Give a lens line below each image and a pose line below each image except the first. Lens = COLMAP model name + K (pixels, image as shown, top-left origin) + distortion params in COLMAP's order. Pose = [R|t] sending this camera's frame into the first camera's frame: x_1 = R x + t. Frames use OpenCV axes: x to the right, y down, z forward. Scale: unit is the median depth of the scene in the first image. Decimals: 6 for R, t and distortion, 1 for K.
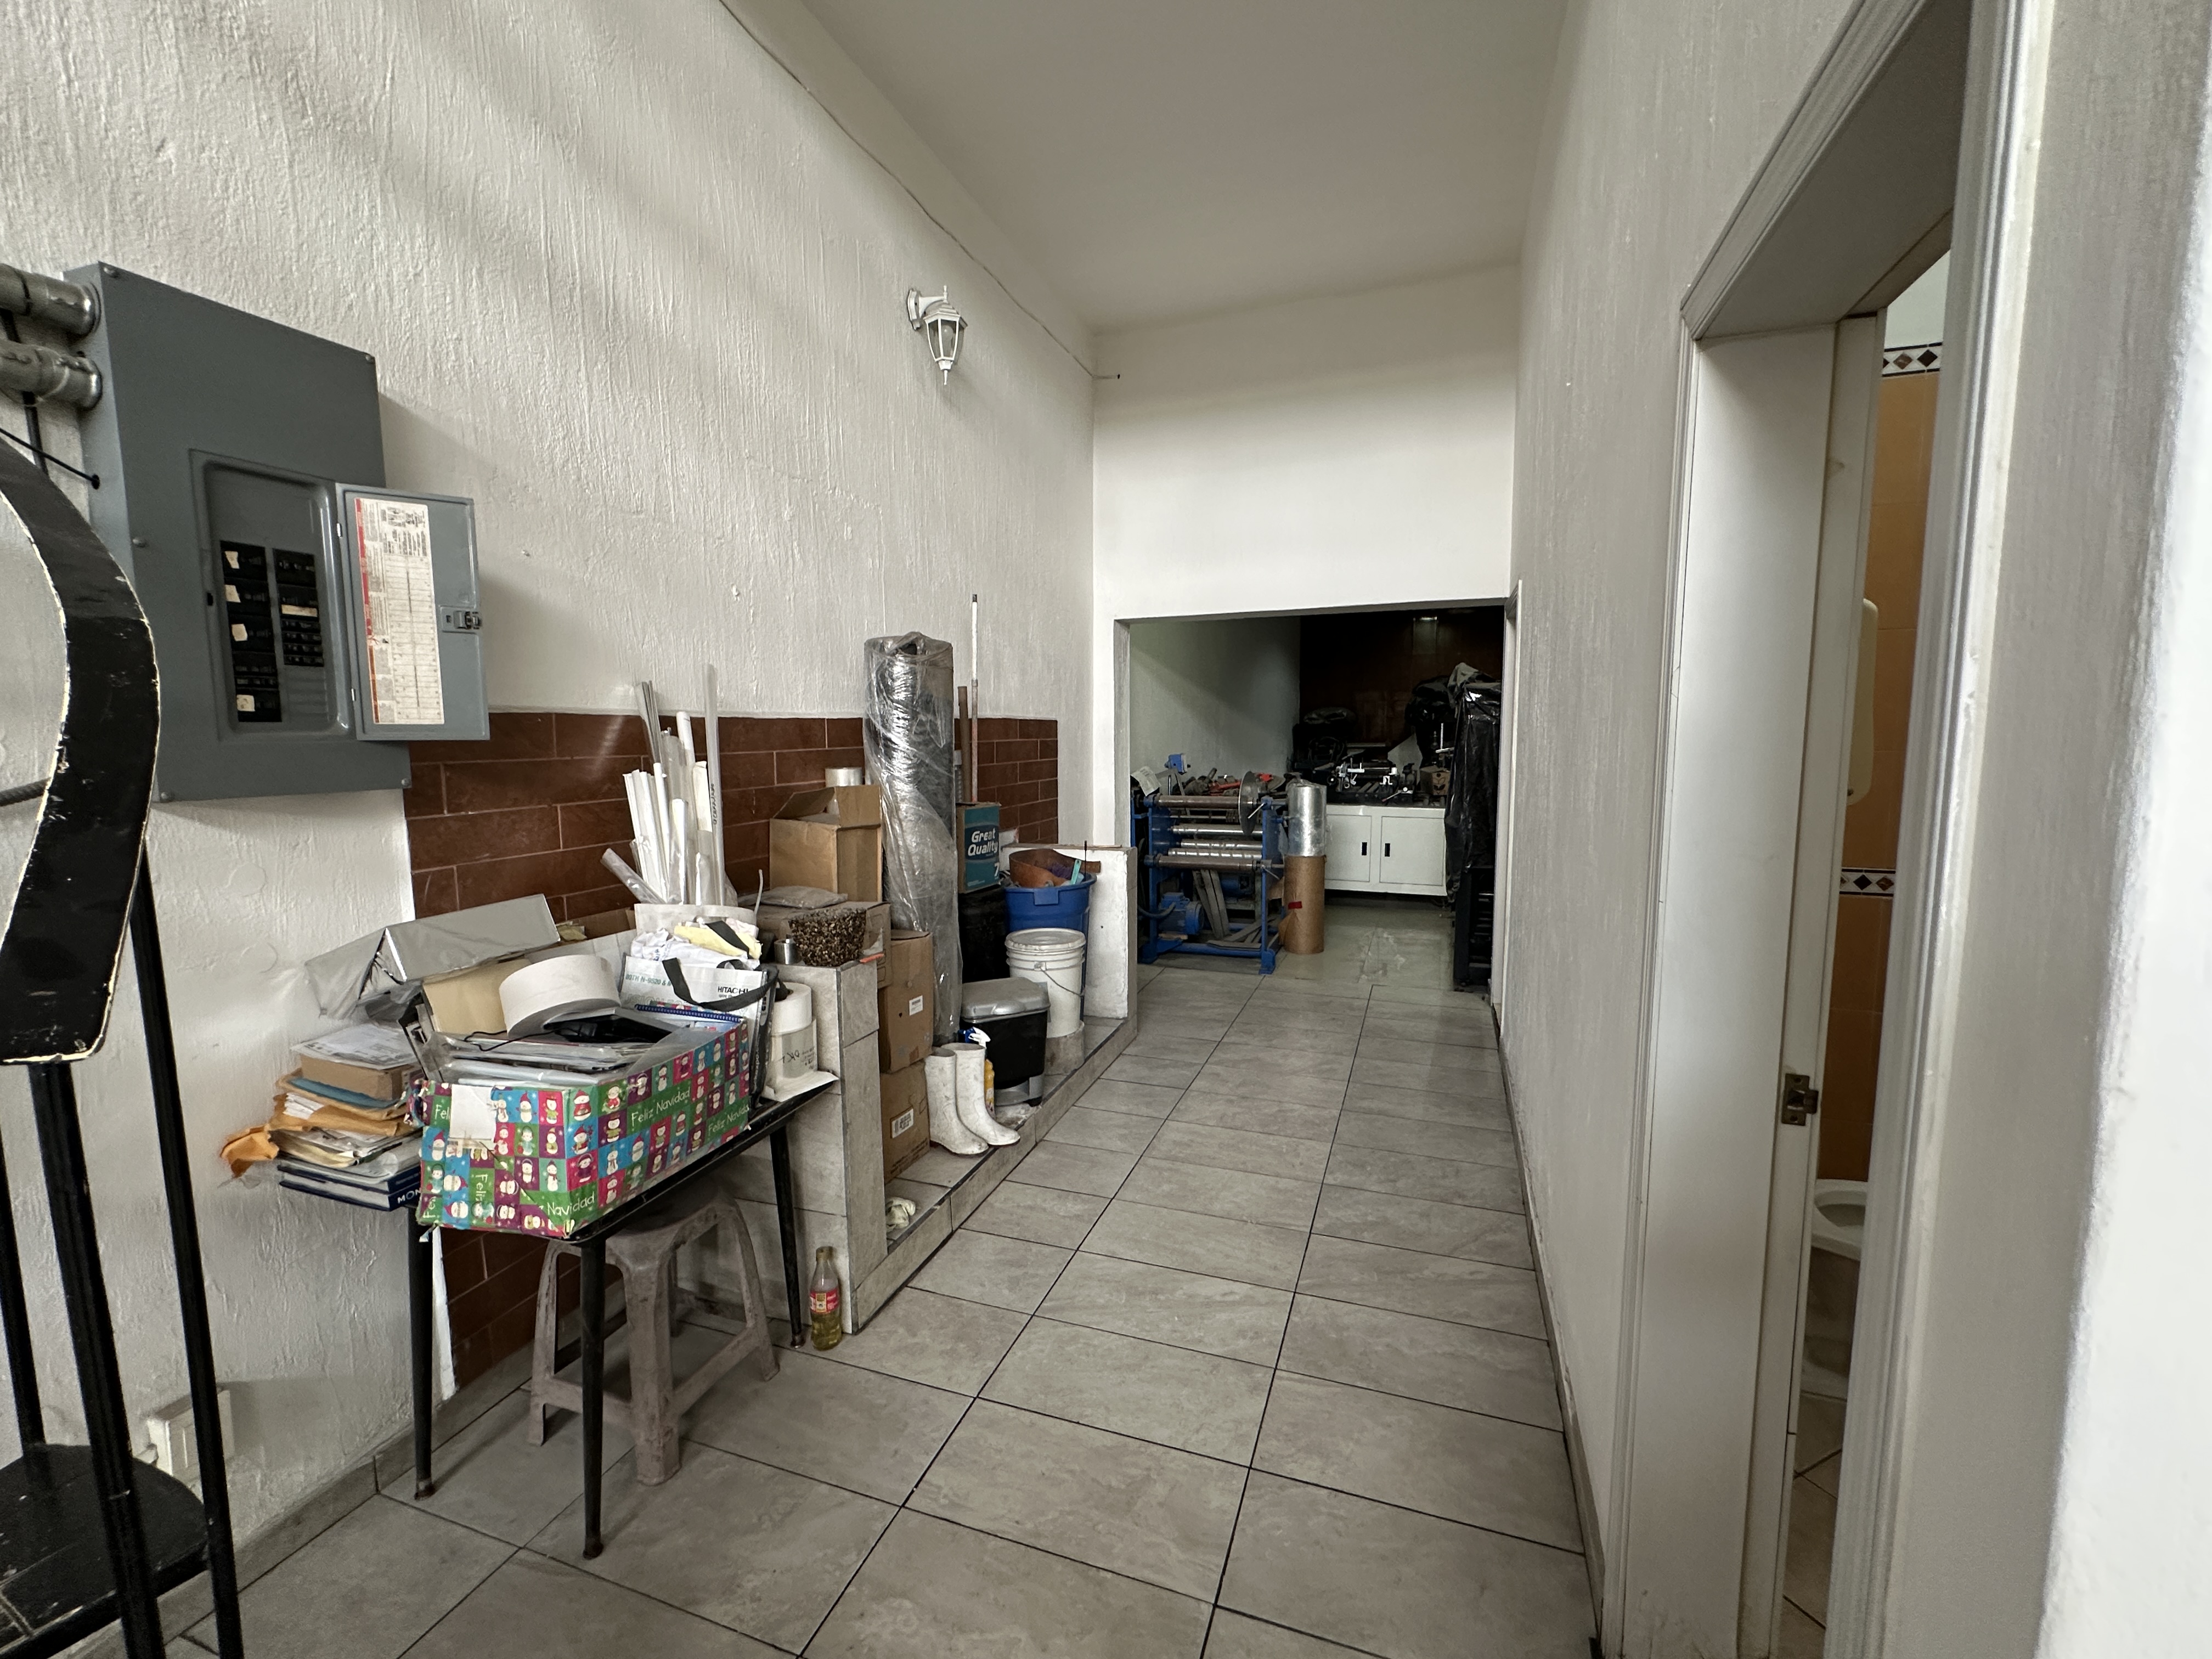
lens RADIAL K [[932.2, 0, 1106.0], [0, 932.2, 829.5], [0, 0, 1]] dist [-0.012440, 0.000119]
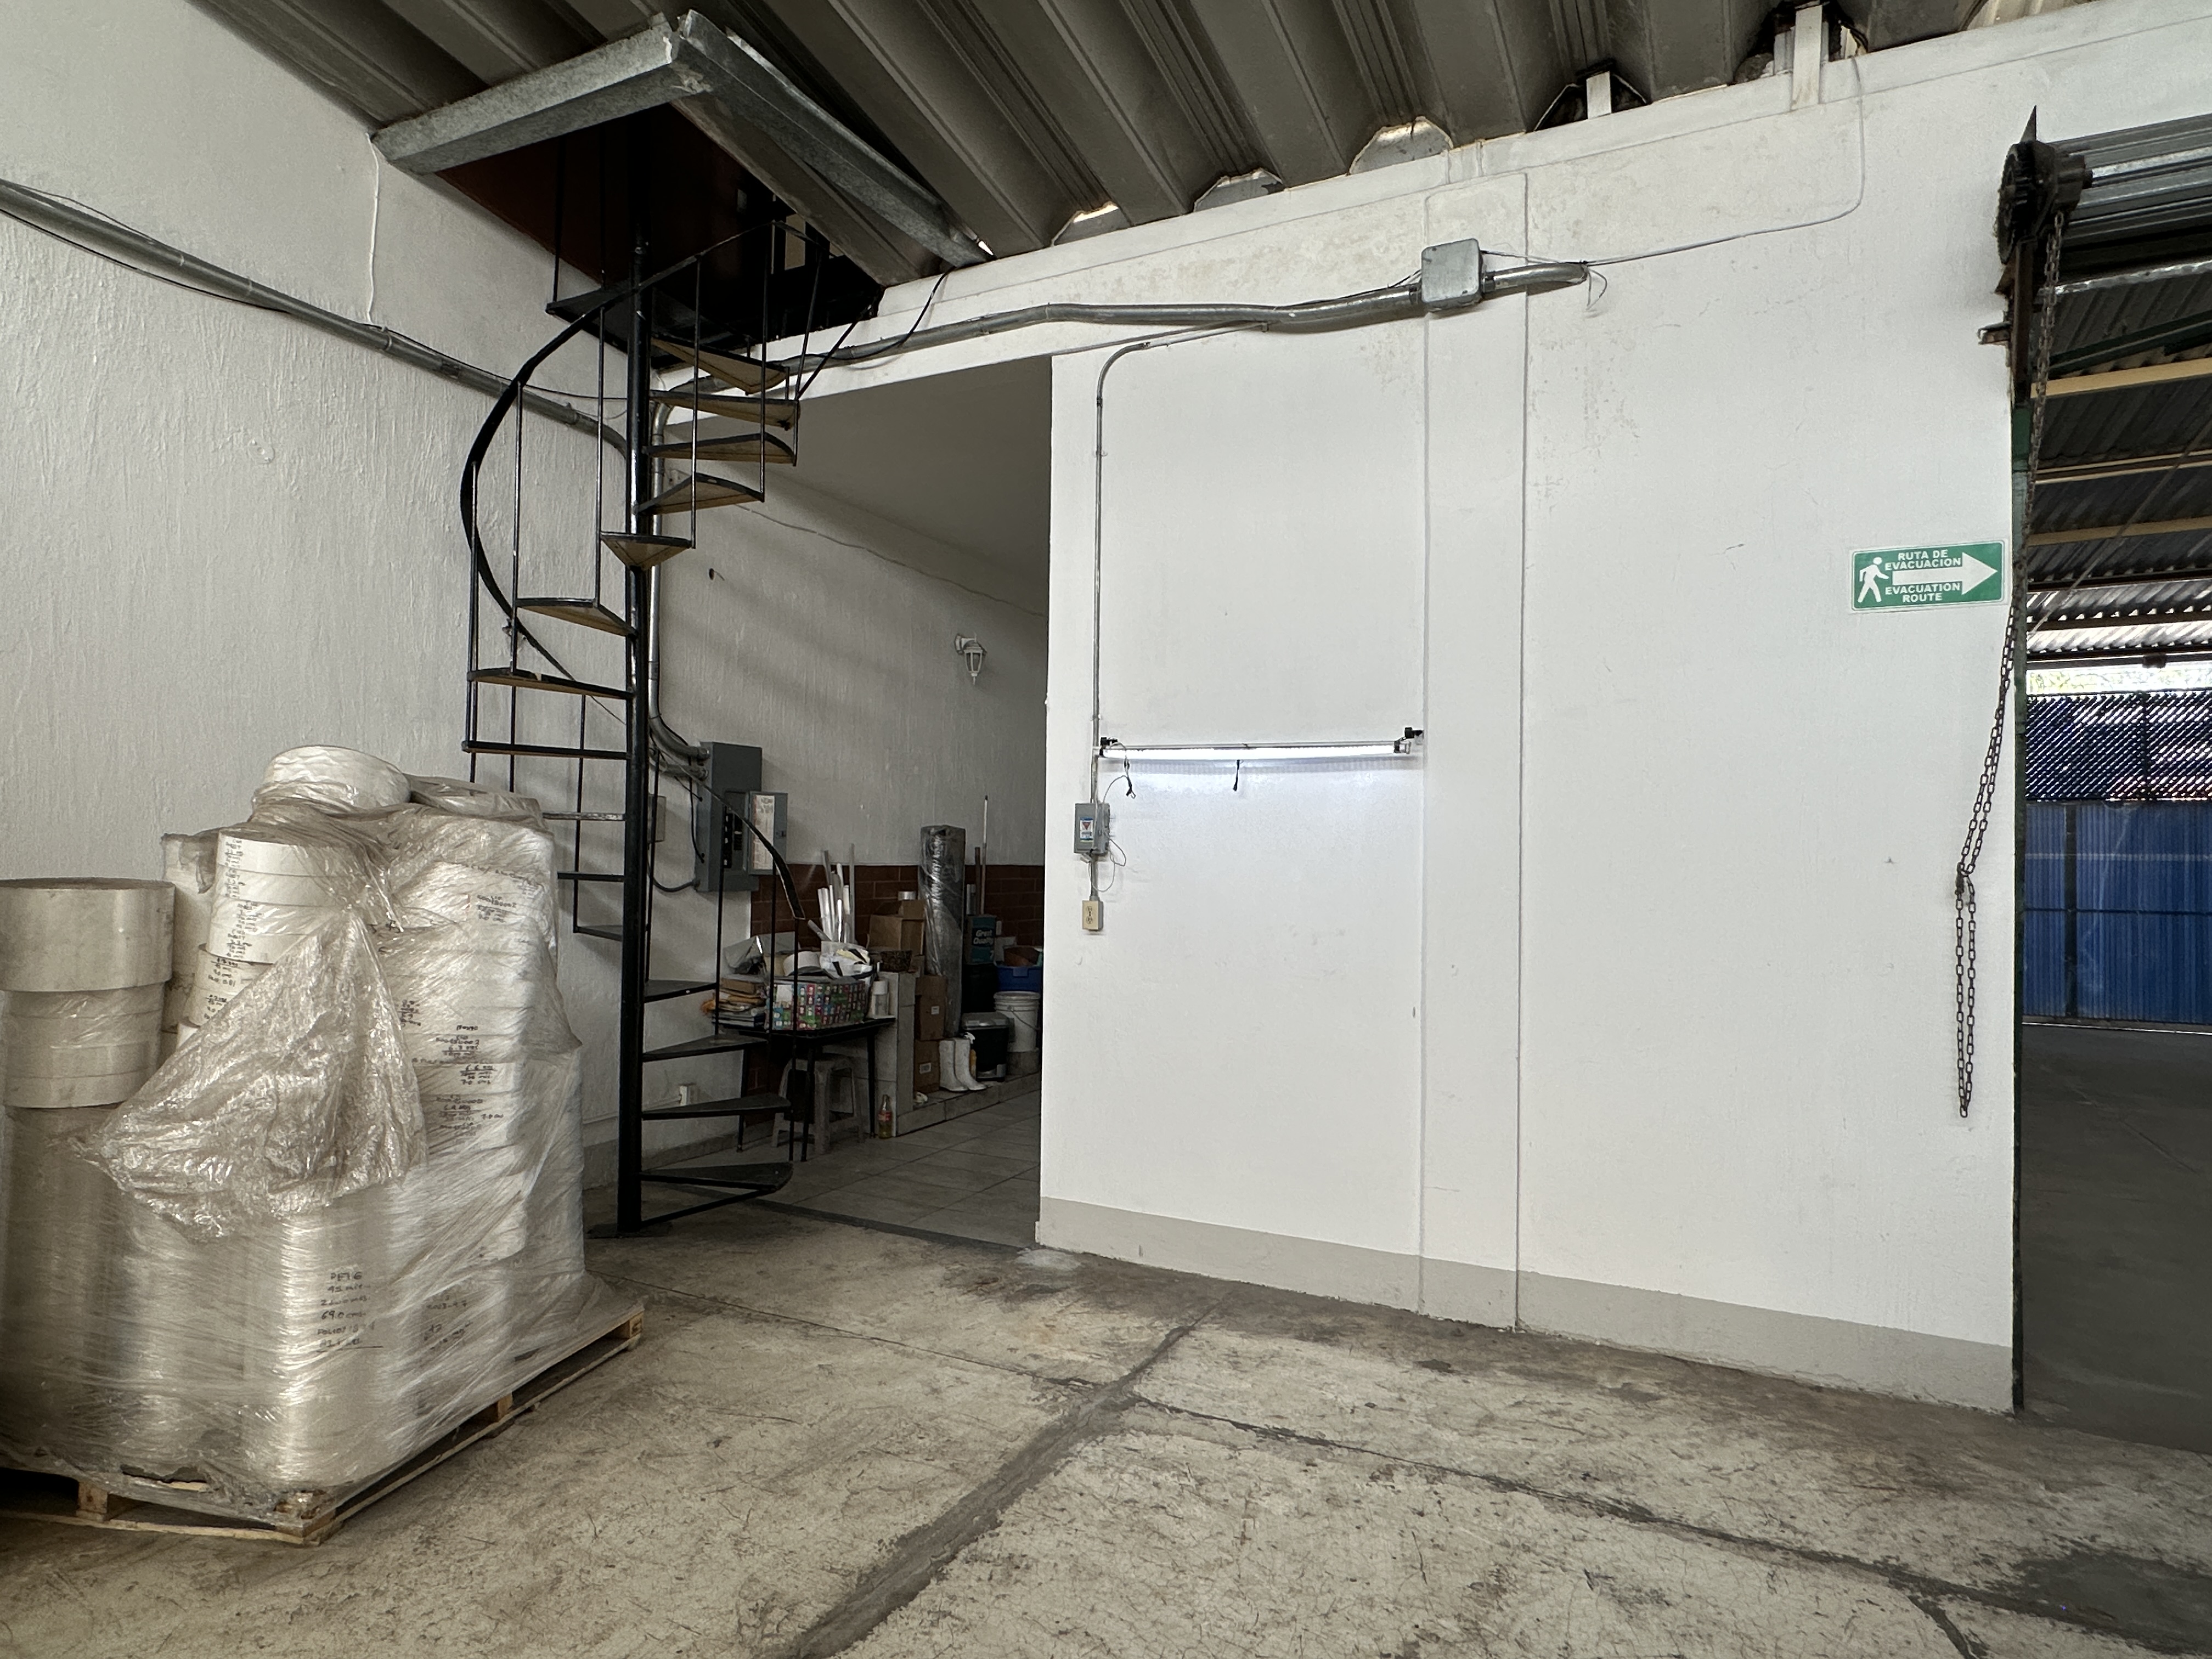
lens RADIAL K [[1223.3, 0, 1106.0], [0, 1223.3, 829.5], [0, 0, 1]] dist [-0.000405, -0.000307]
pose [[0.992477, 0.021145, -0.120595, 0.572915], [-0.037171, 0.990521, -0.132233, 0.169106], [0.116656, 0.135721, 0.983855, -1.950373]]
